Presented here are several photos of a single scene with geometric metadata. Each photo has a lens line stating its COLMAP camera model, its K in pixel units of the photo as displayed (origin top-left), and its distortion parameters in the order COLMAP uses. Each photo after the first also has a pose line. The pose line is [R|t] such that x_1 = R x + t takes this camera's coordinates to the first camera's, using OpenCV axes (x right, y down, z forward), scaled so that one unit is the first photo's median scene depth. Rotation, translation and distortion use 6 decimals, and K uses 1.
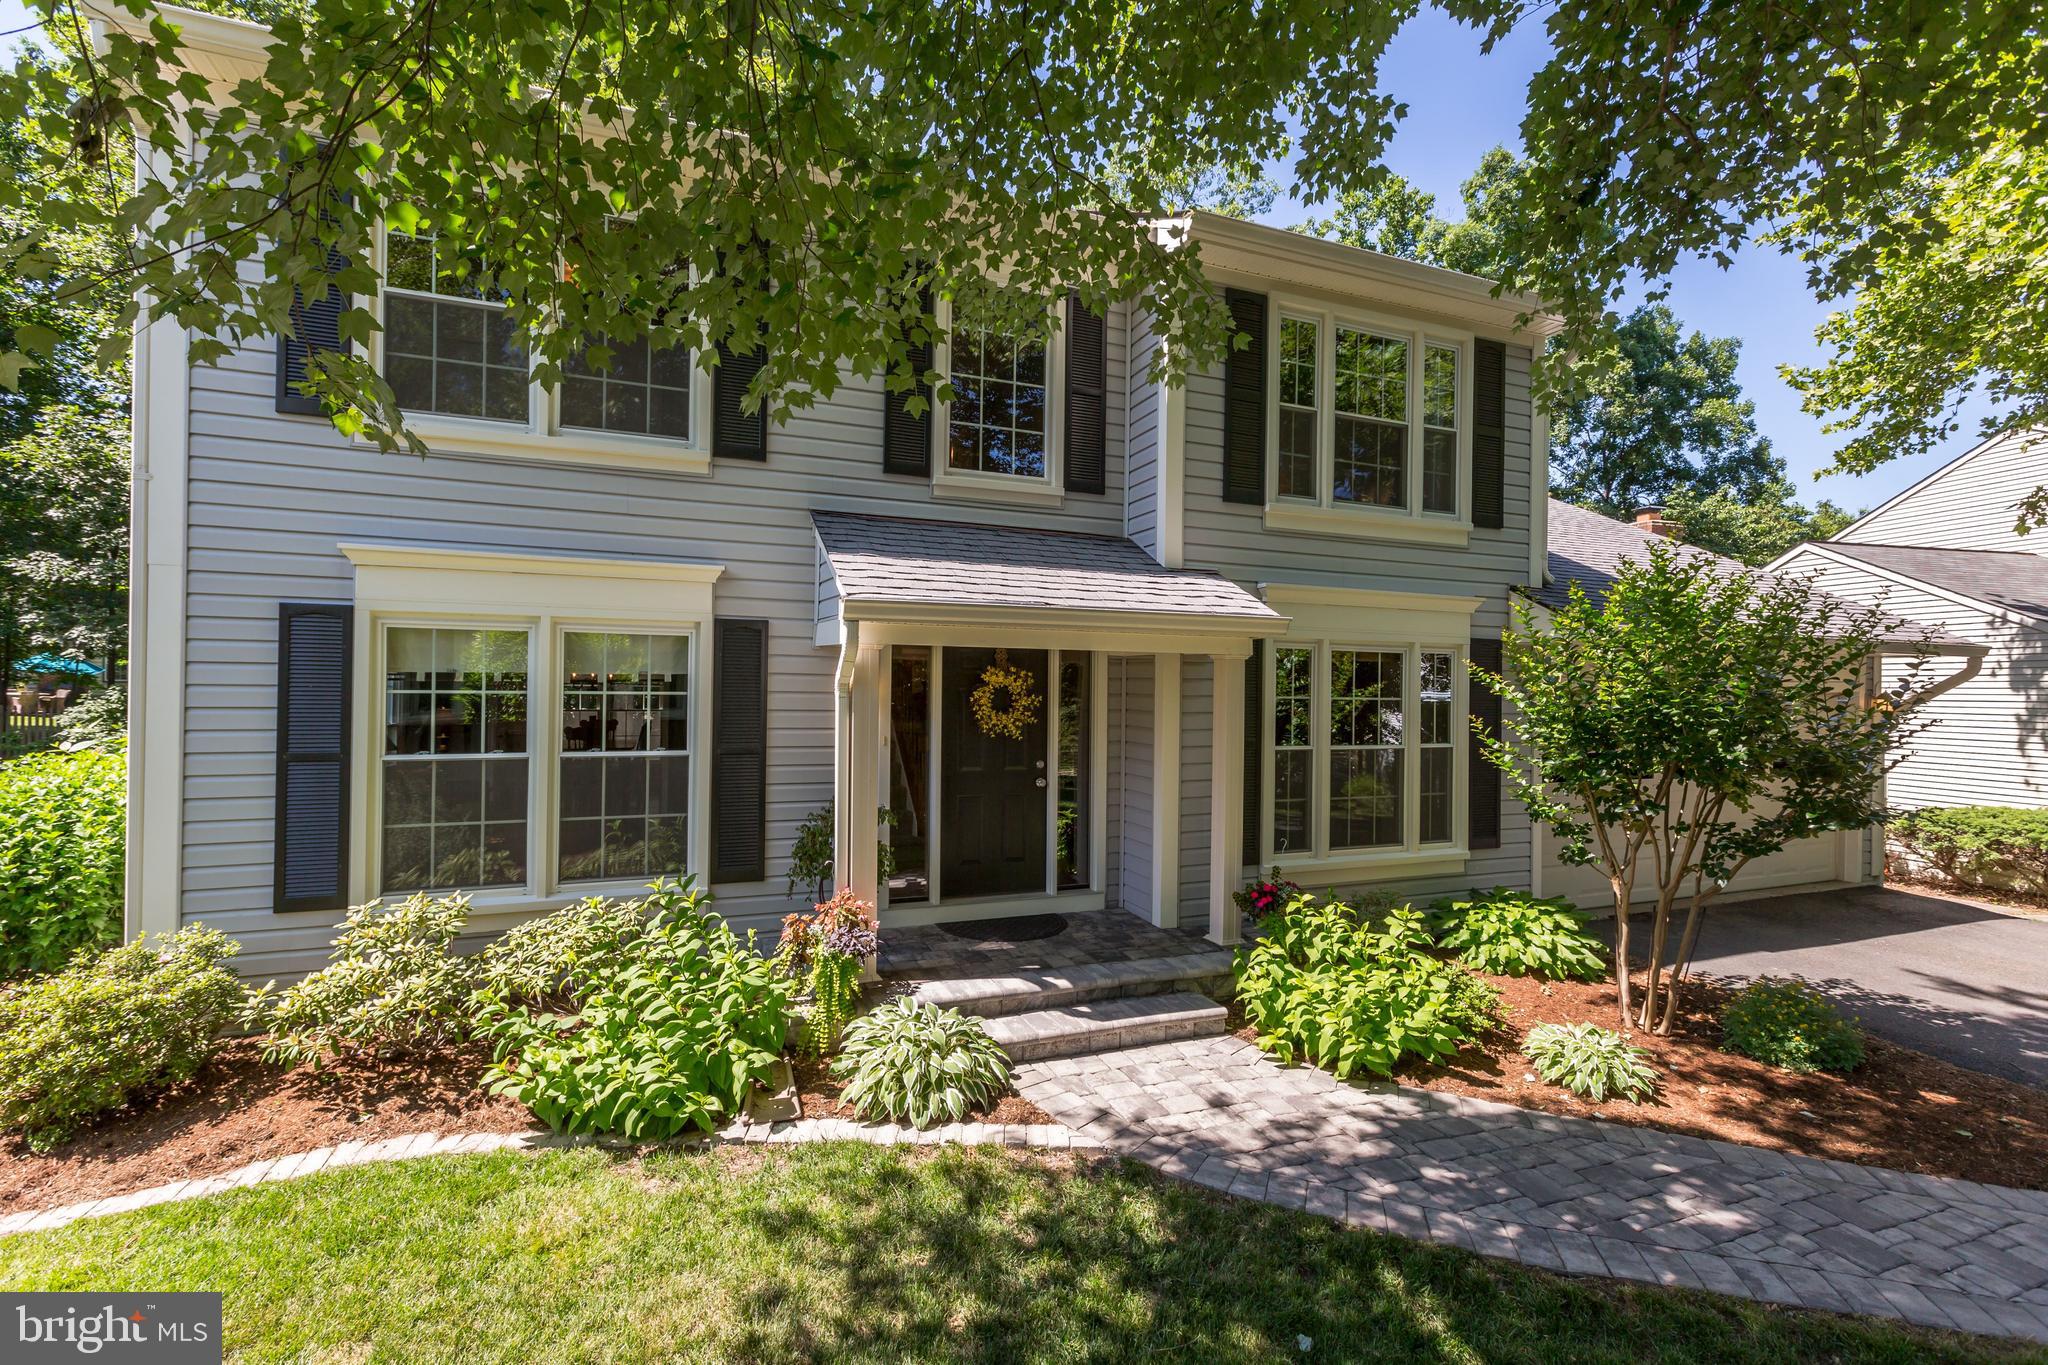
lens RADIAL K [[899.6, 0, 1022.4], [0, 899.6, 682.3], [0, 0, 1]] dist [-0.002109, -0.001636]
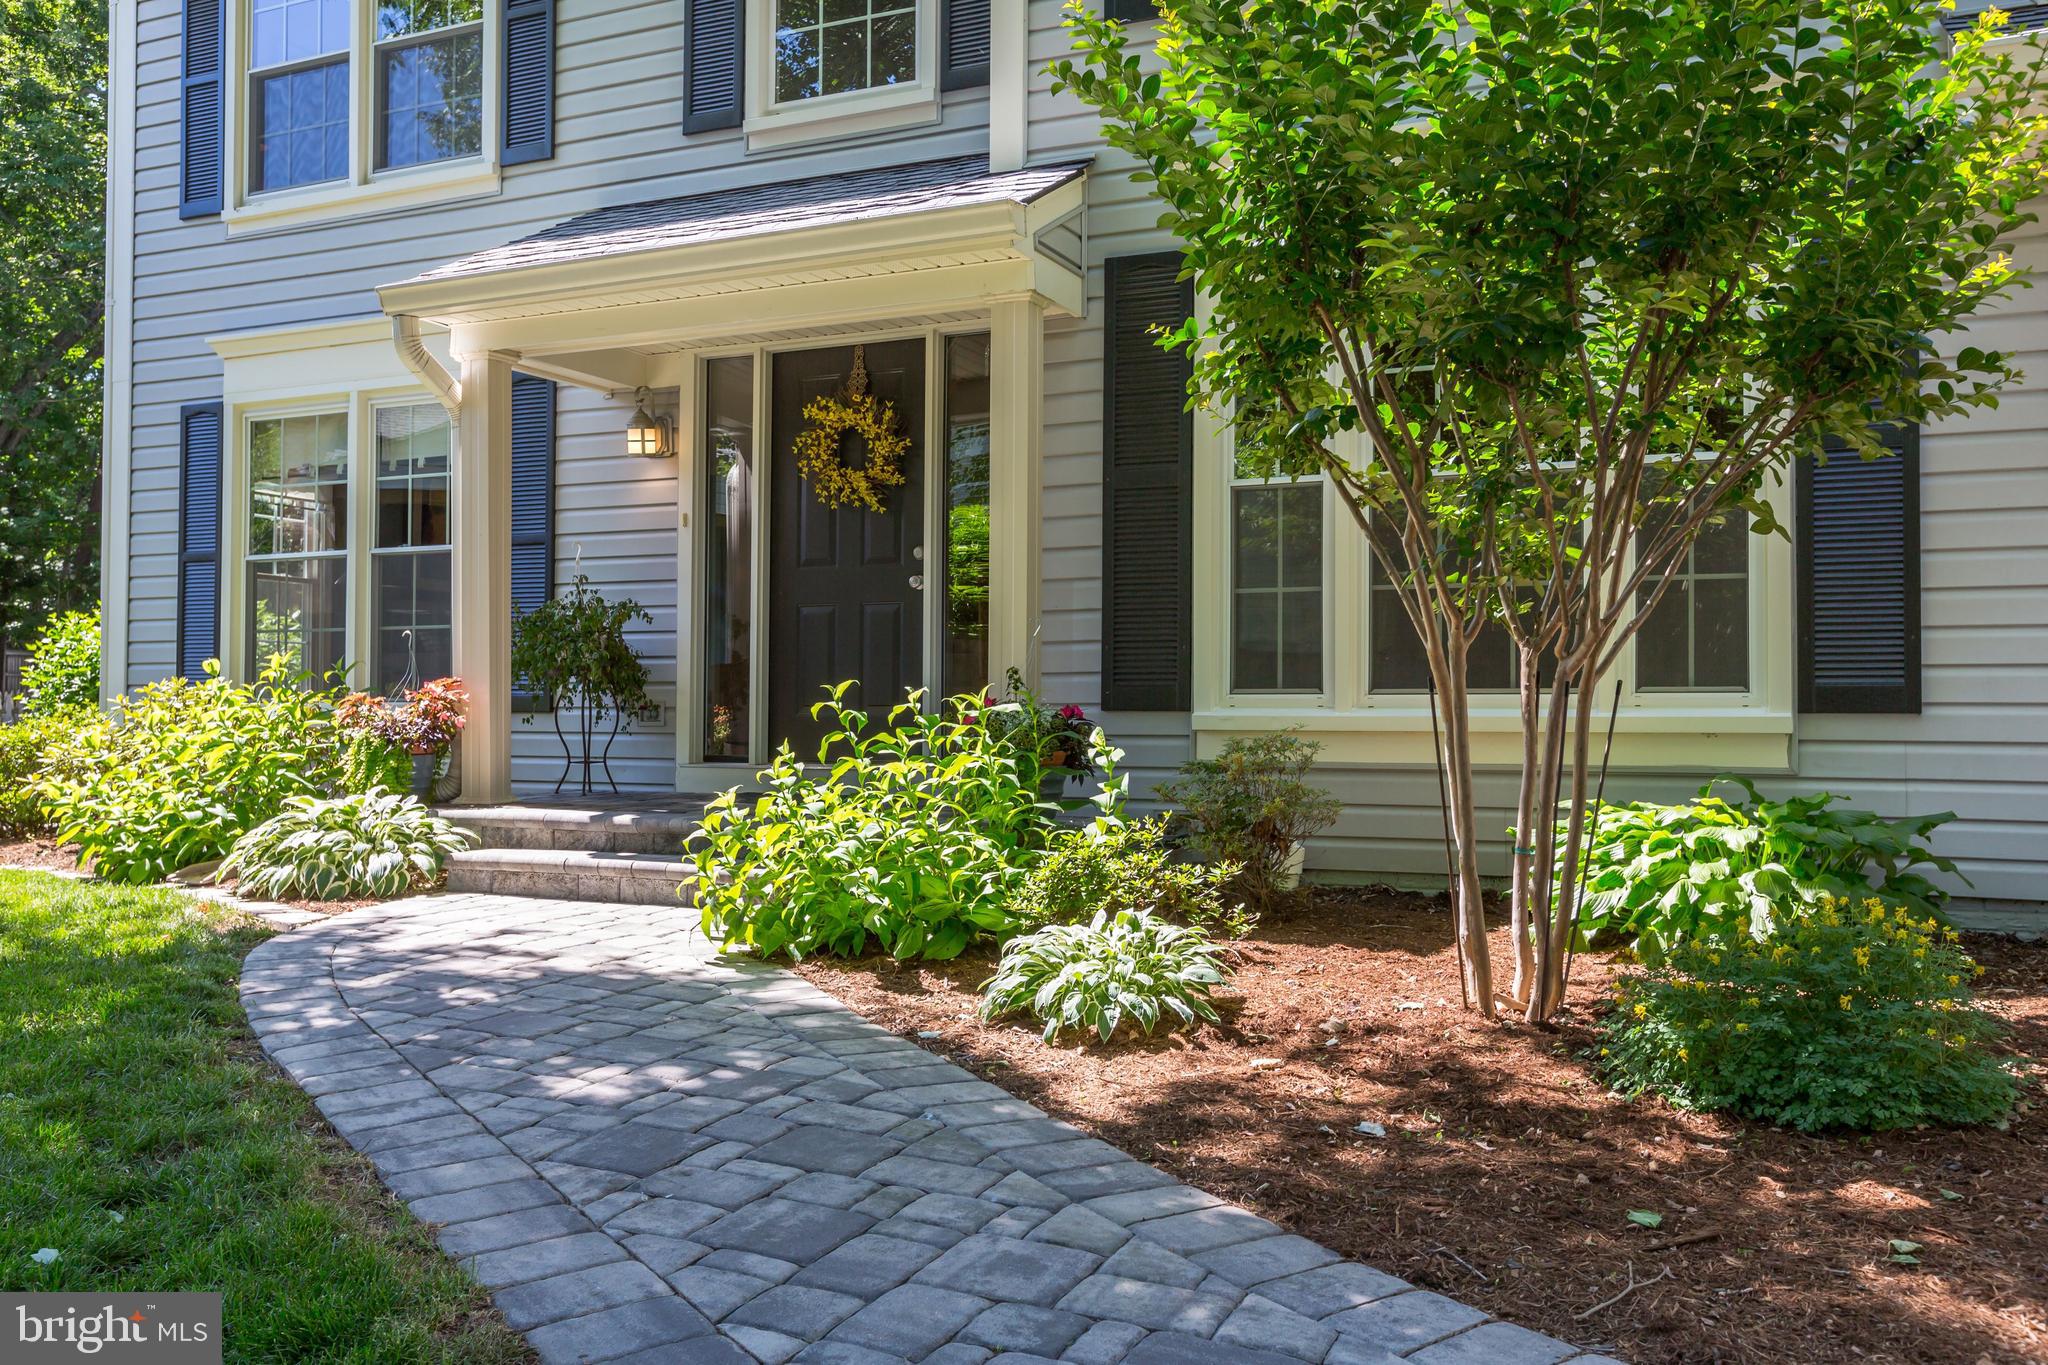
lens RADIAL K [[1668.5, 0, 1022.7], [0, 1668.5, 677.3], [0, 0, 1]] dist [-0.004344, -0.001302]
pose [[0.701344, -0.029300, -0.712220, 0.994255], [0.009261, 0.999445, -0.031996, 0.243409], [0.712763, 0.015845, 0.701226, 0.308618]]
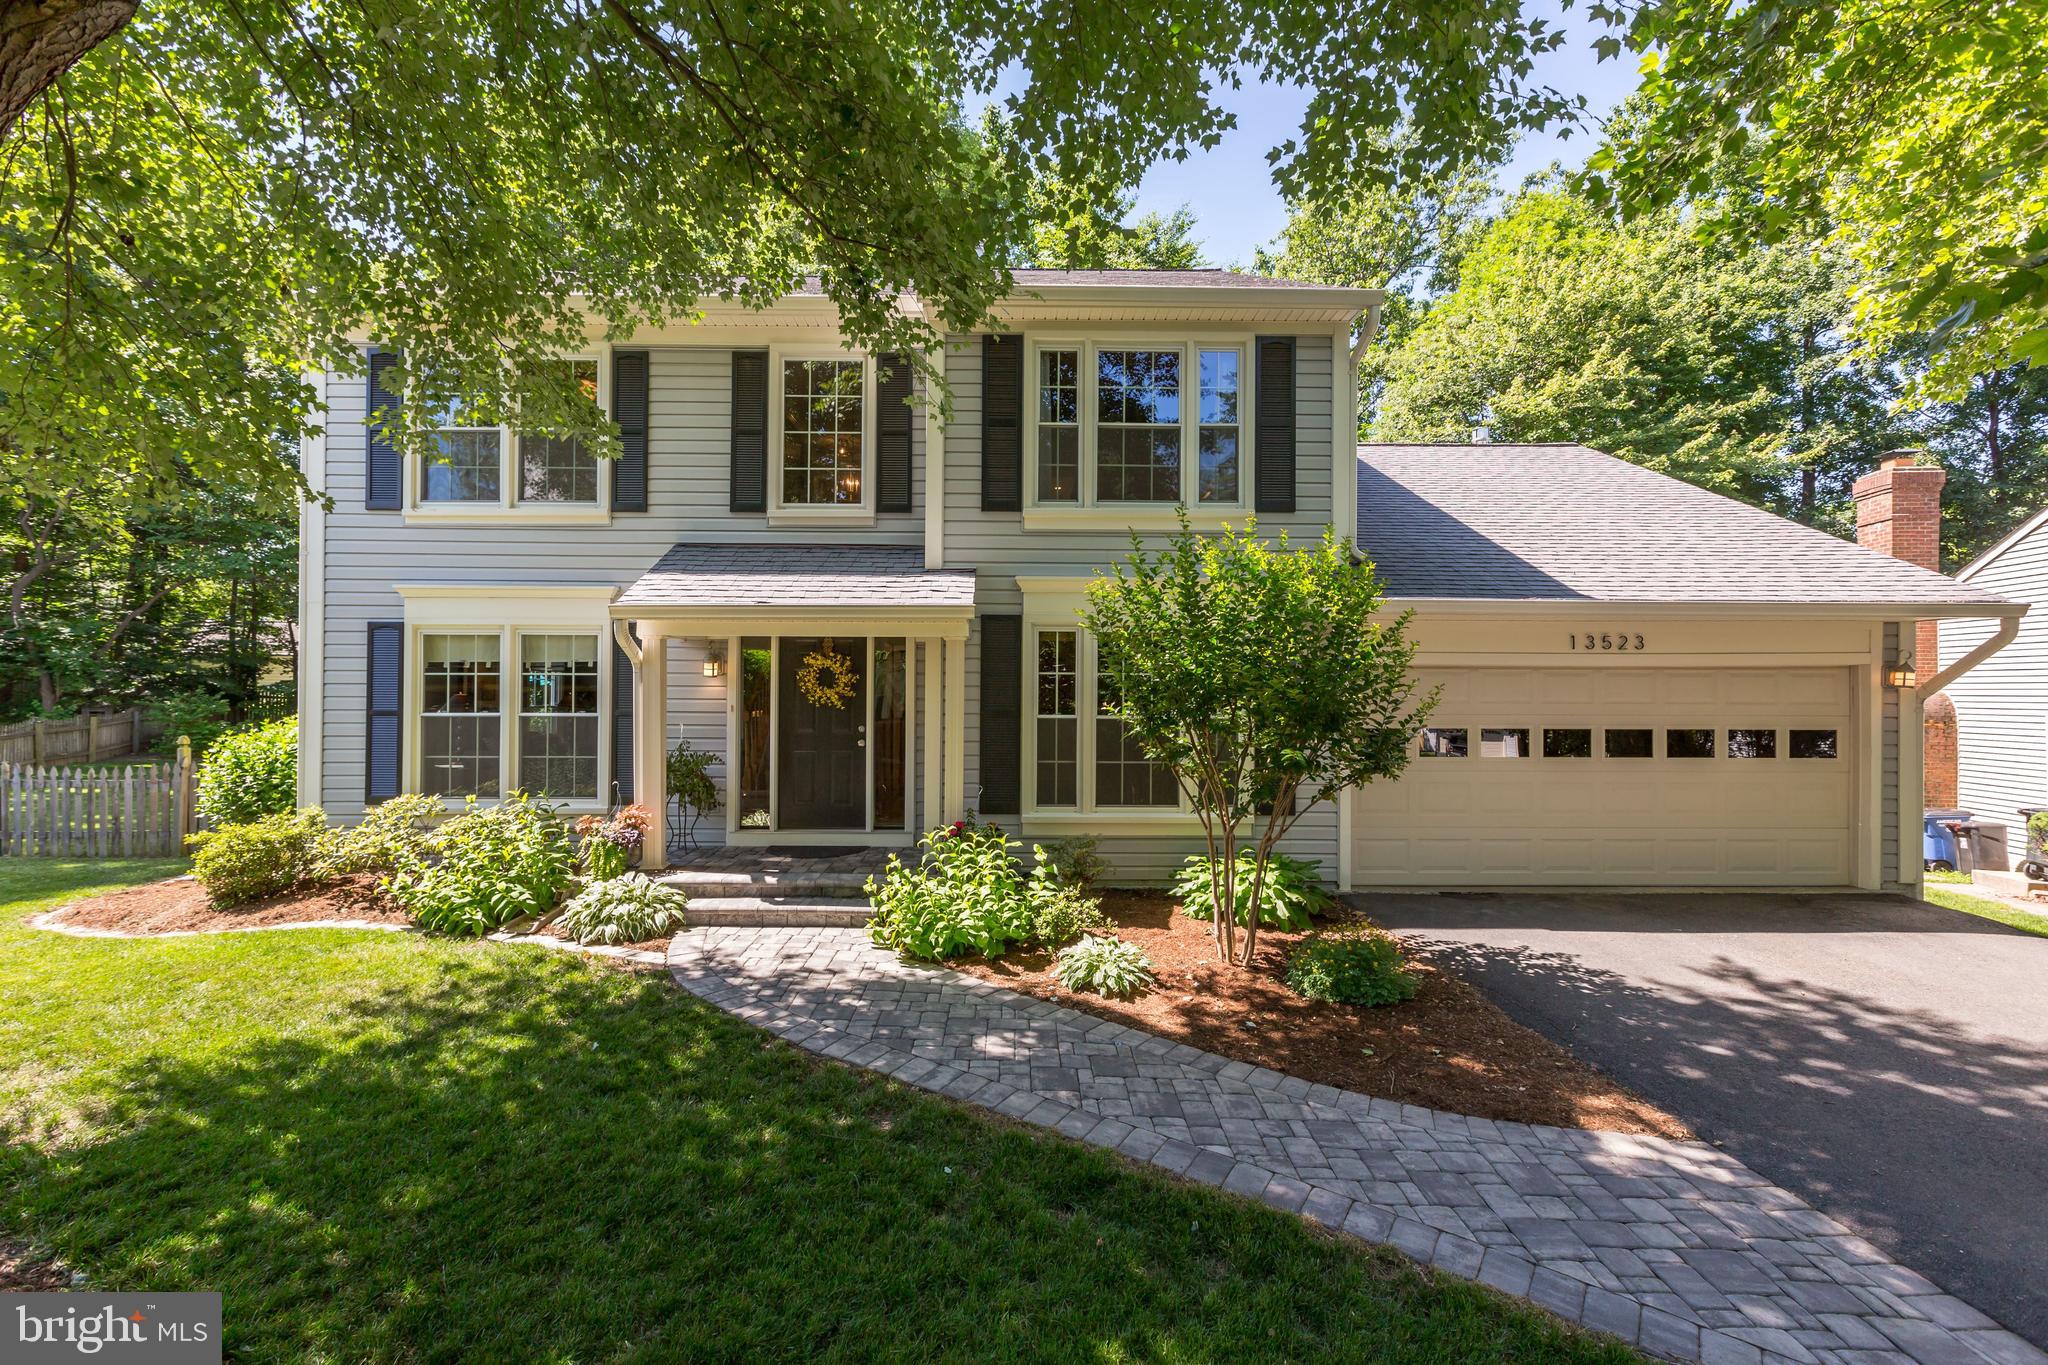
lens RADIAL K [[899.6, 0, 1019.7], [0, 899.6, 686.6], [0, 0, 1]] dist [-0.002109, -0.001636]
pose [[0.934894, -0.011584, -0.354737, 0.784560], [0.009357, 0.999924, -0.007992, 0.050299], [0.354803, 0.004152, 0.934932, -0.125920]]
